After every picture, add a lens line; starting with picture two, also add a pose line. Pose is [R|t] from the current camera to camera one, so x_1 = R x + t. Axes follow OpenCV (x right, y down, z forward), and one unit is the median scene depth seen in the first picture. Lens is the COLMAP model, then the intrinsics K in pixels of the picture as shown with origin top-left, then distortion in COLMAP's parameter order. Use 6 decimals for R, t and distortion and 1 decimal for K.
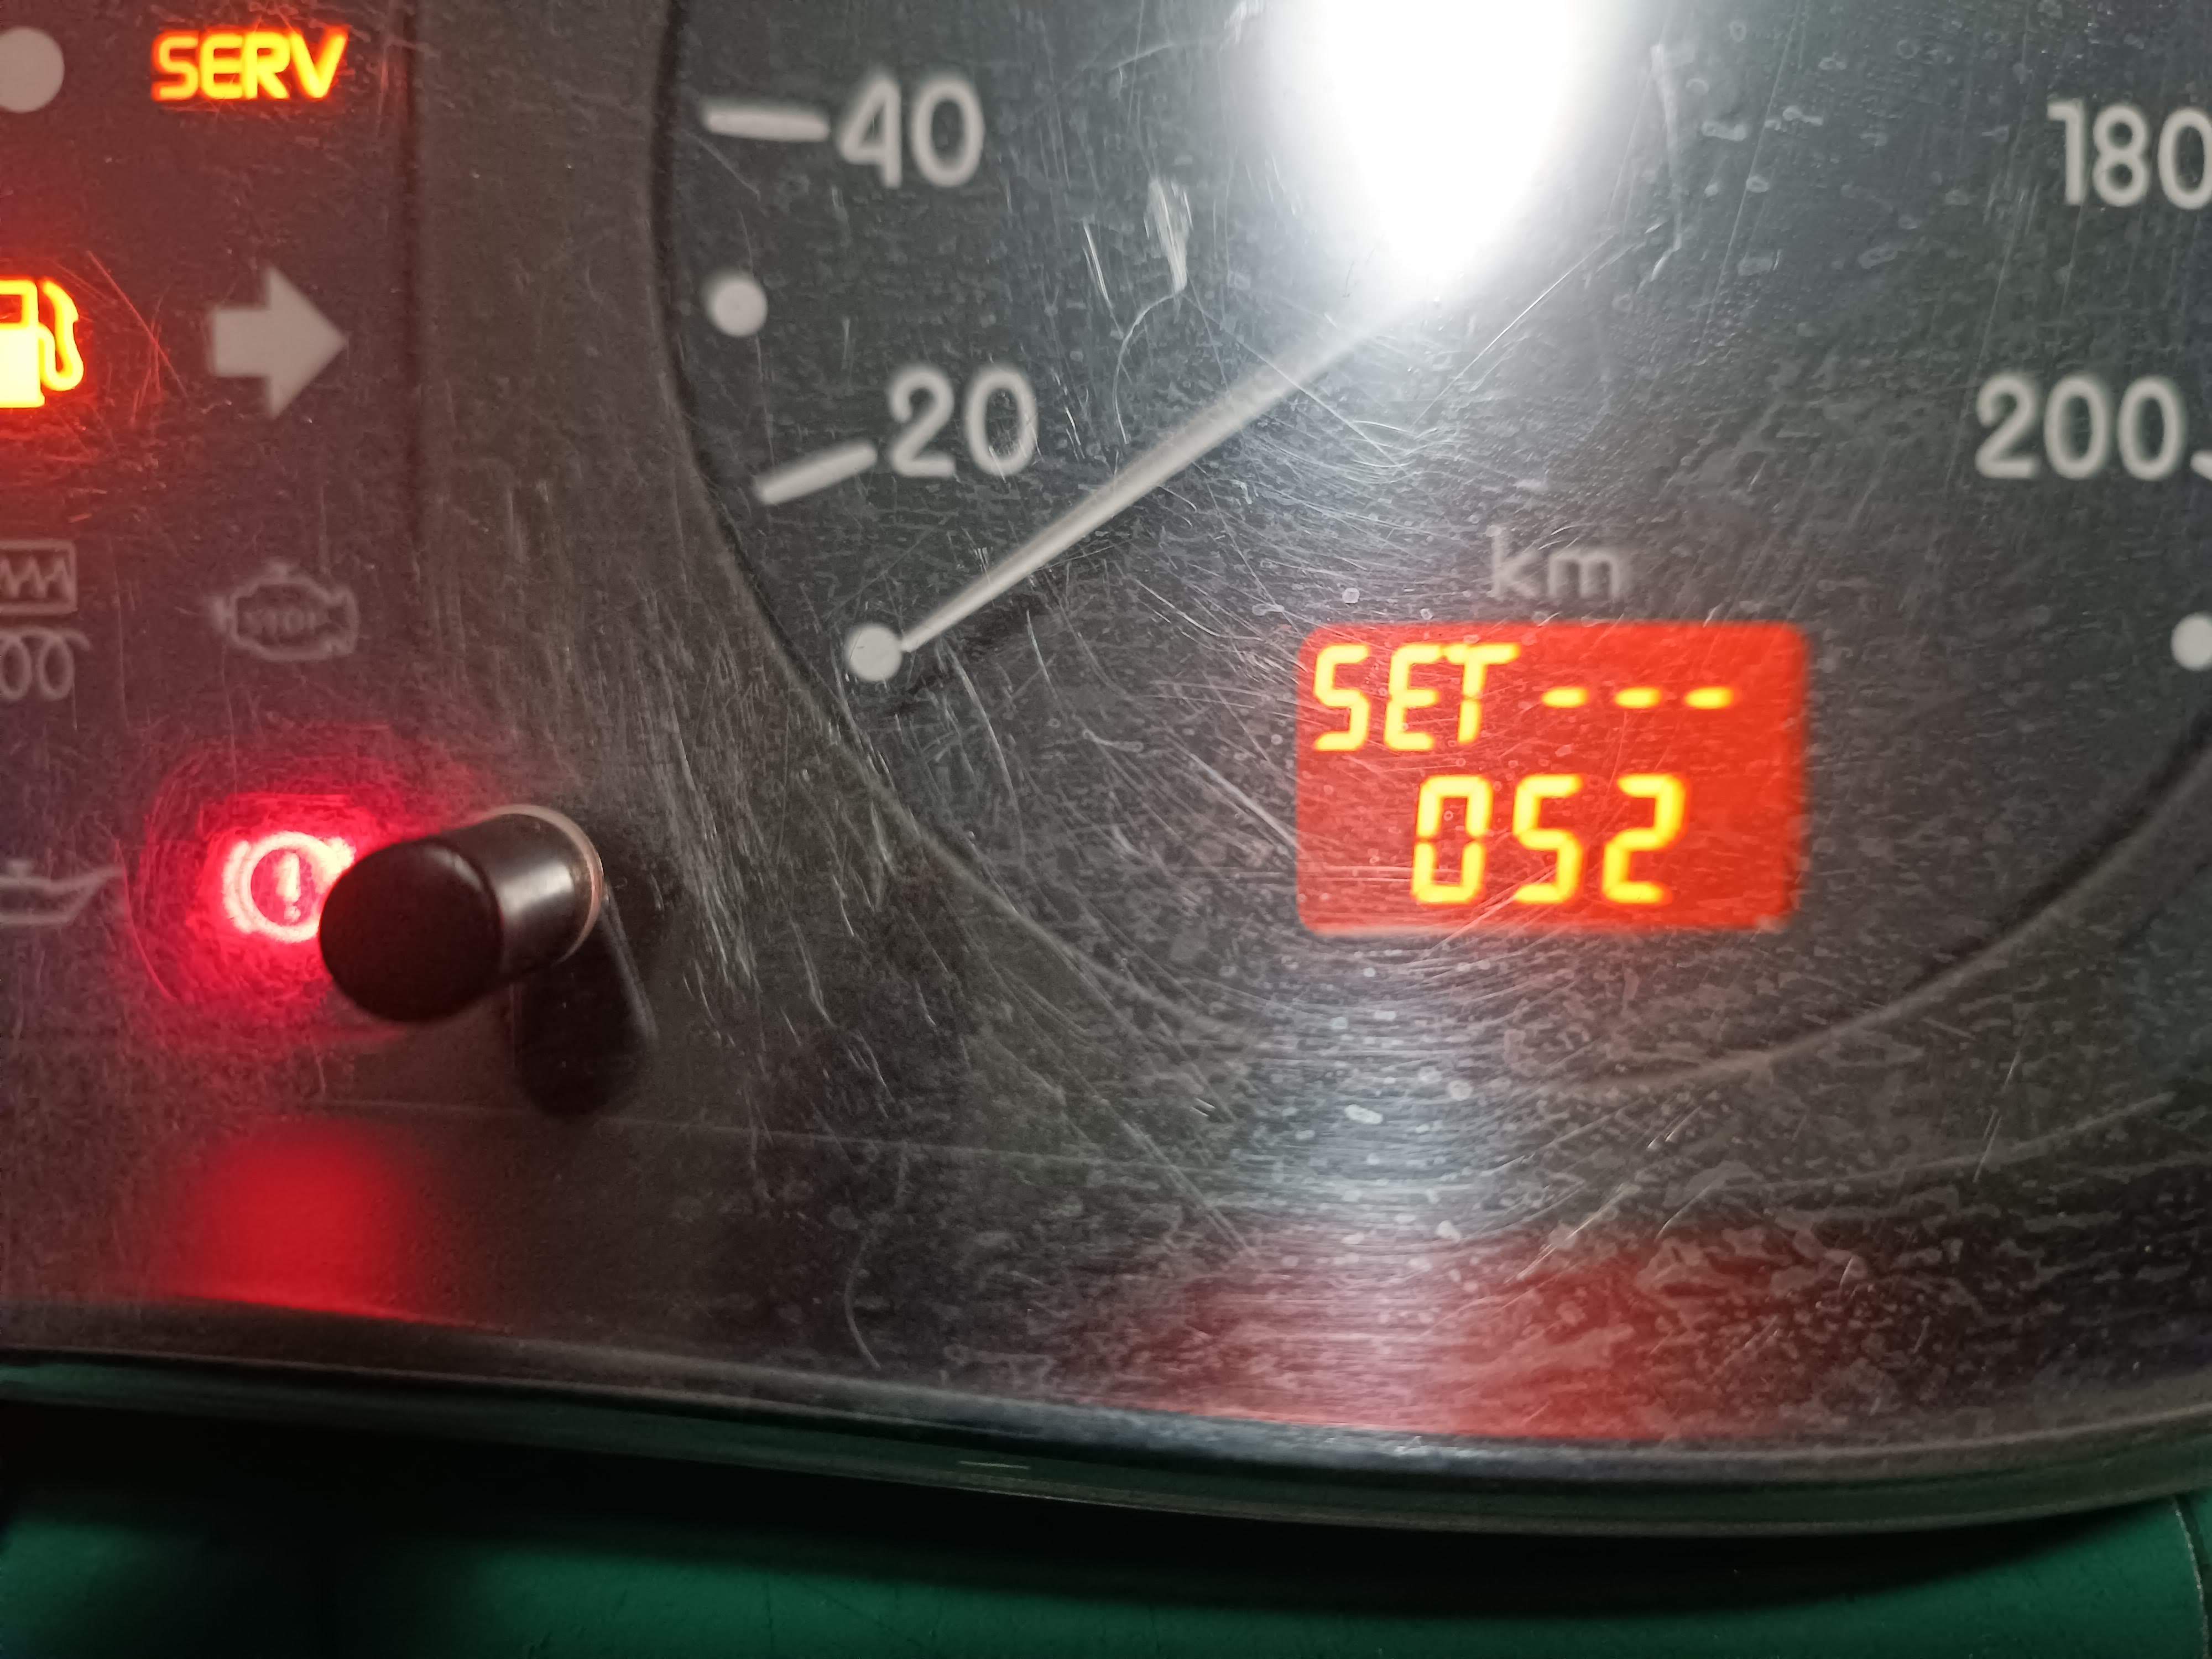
lens RADIAL K [[1711.9, 0, 1111.7], [0, 1711.9, 829.5], [0, 0, 1]] dist [-0.040362, 0.009100]
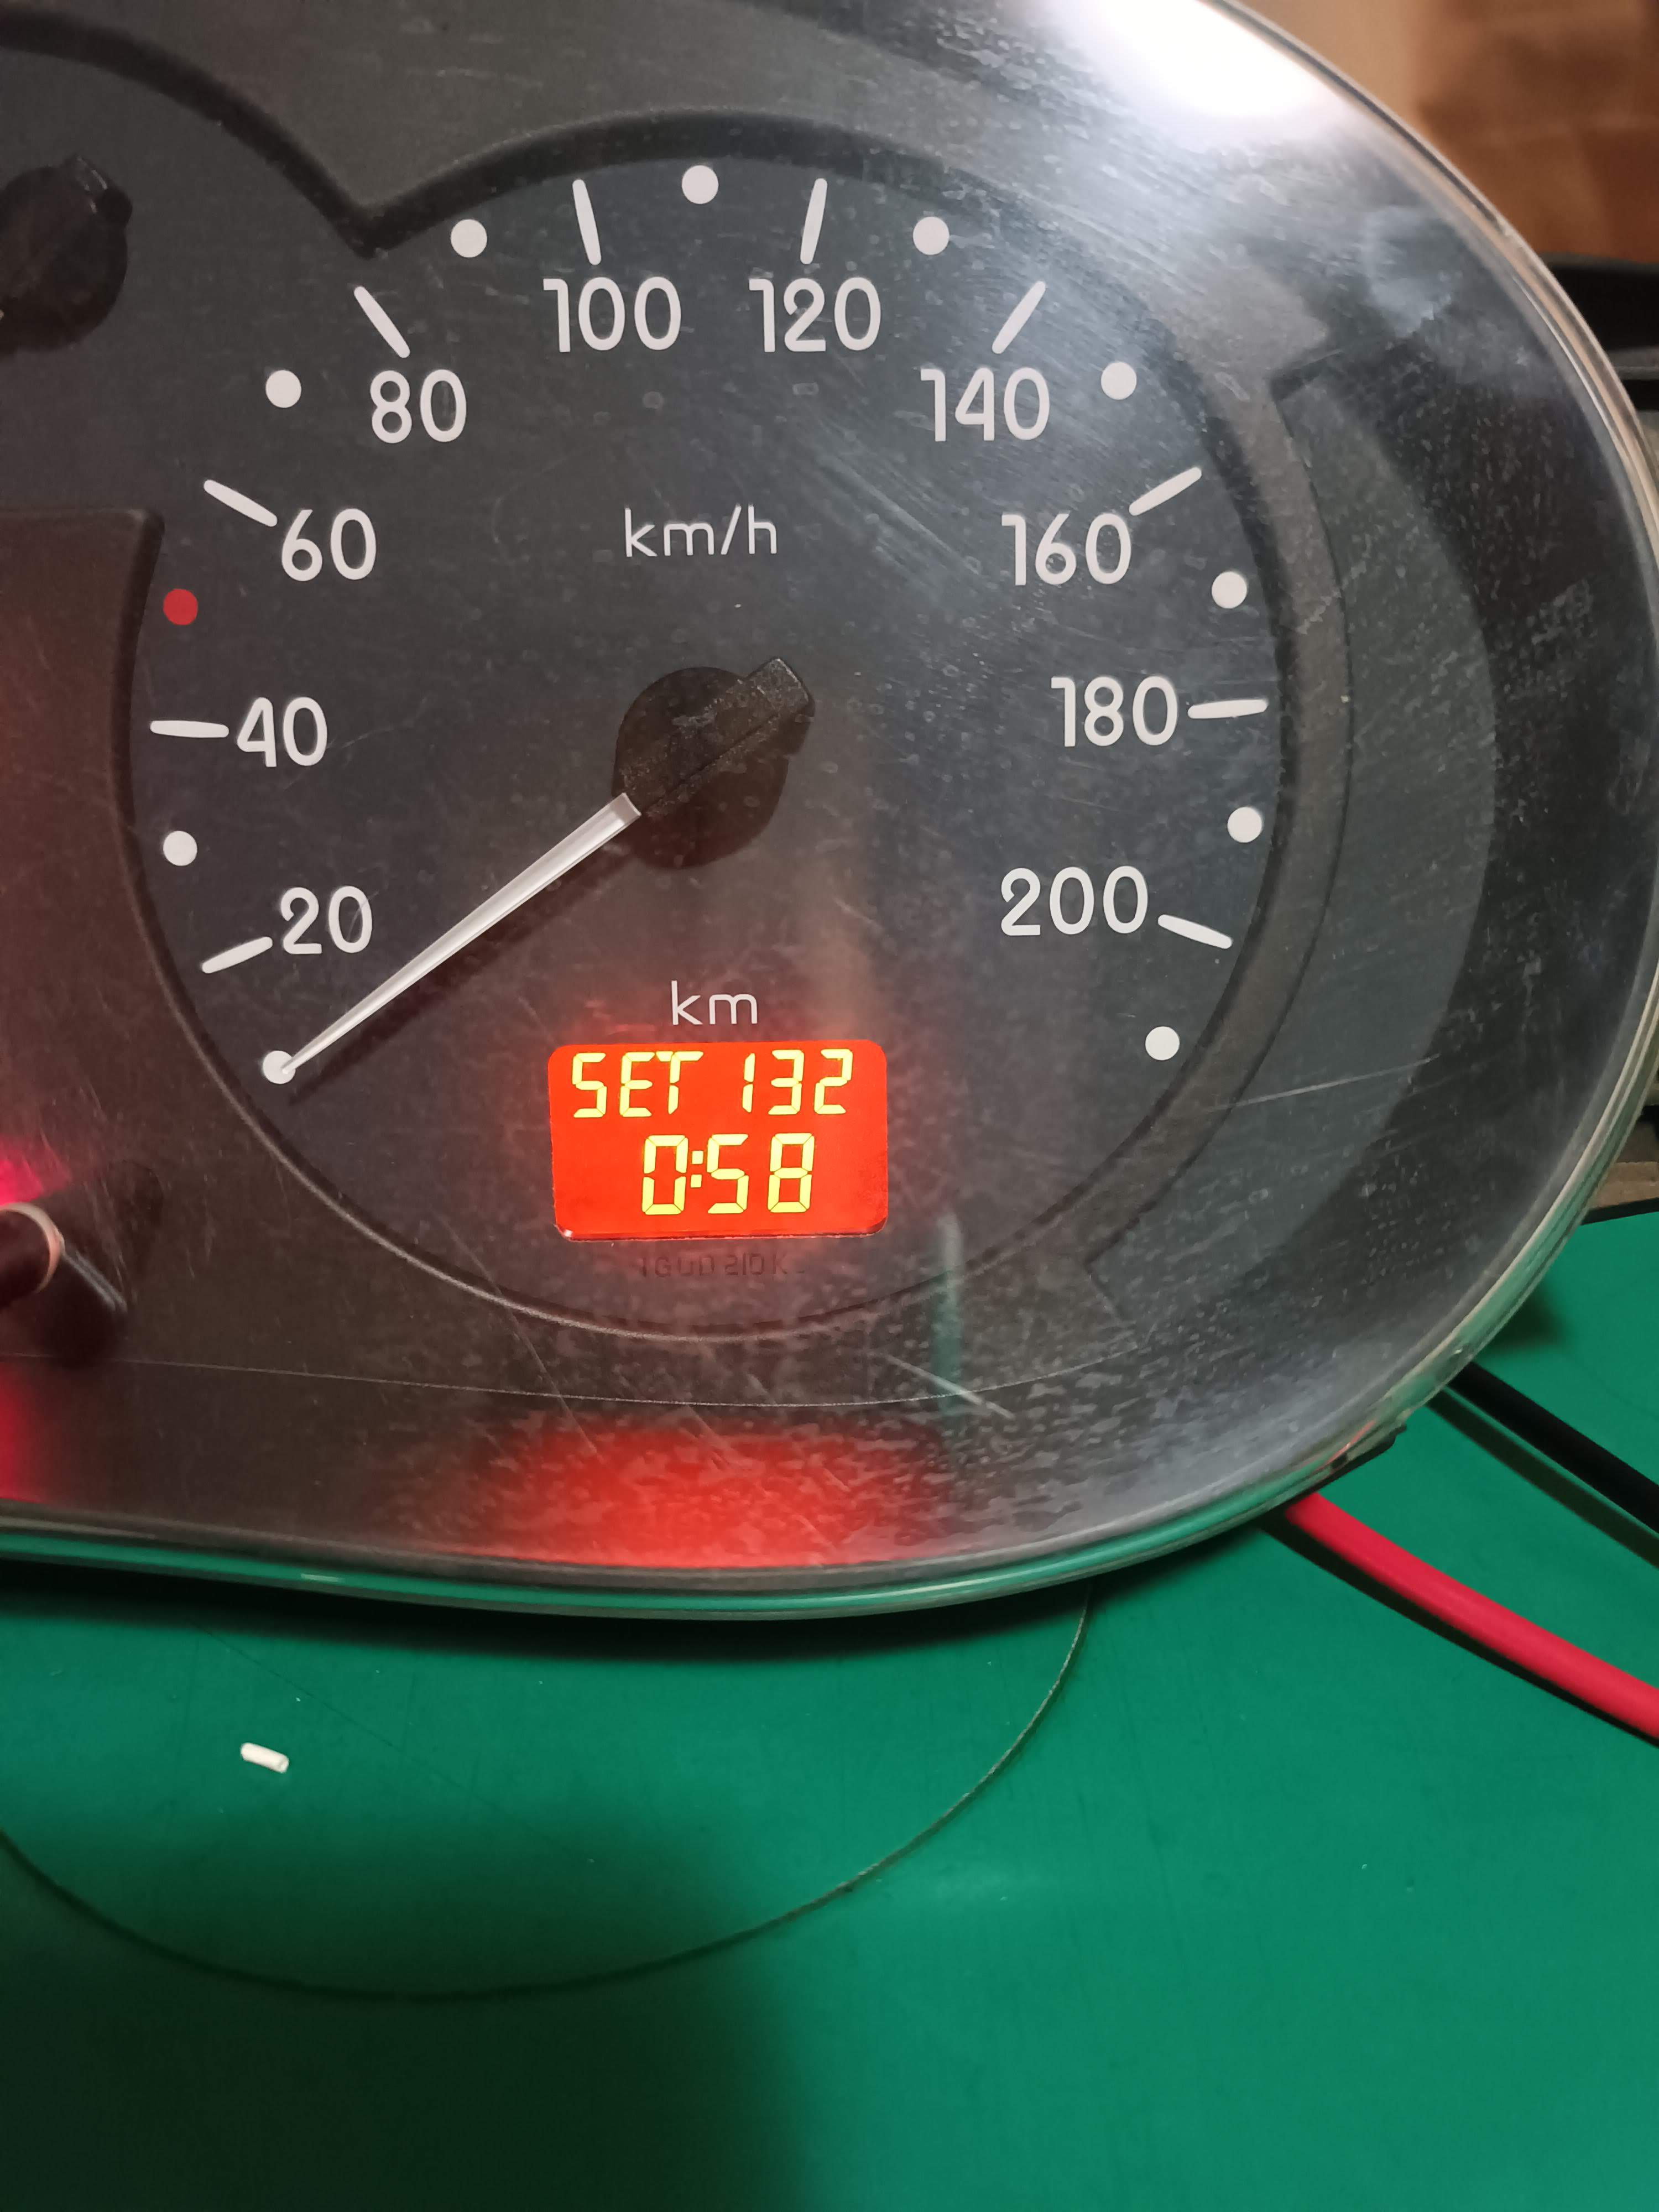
lens RADIAL K [[1661.0, 0, 830.7], [0, 1661.0, 1111.6], [0, 0, 1]] dist [0.007729, 0.010257]
pose [[0.995994, -0.002732, -0.089383, 0.499872], [0.011782, 0.994828, 0.100884, -0.207977], [0.088645, -0.101533, 0.990875, -0.481737]]
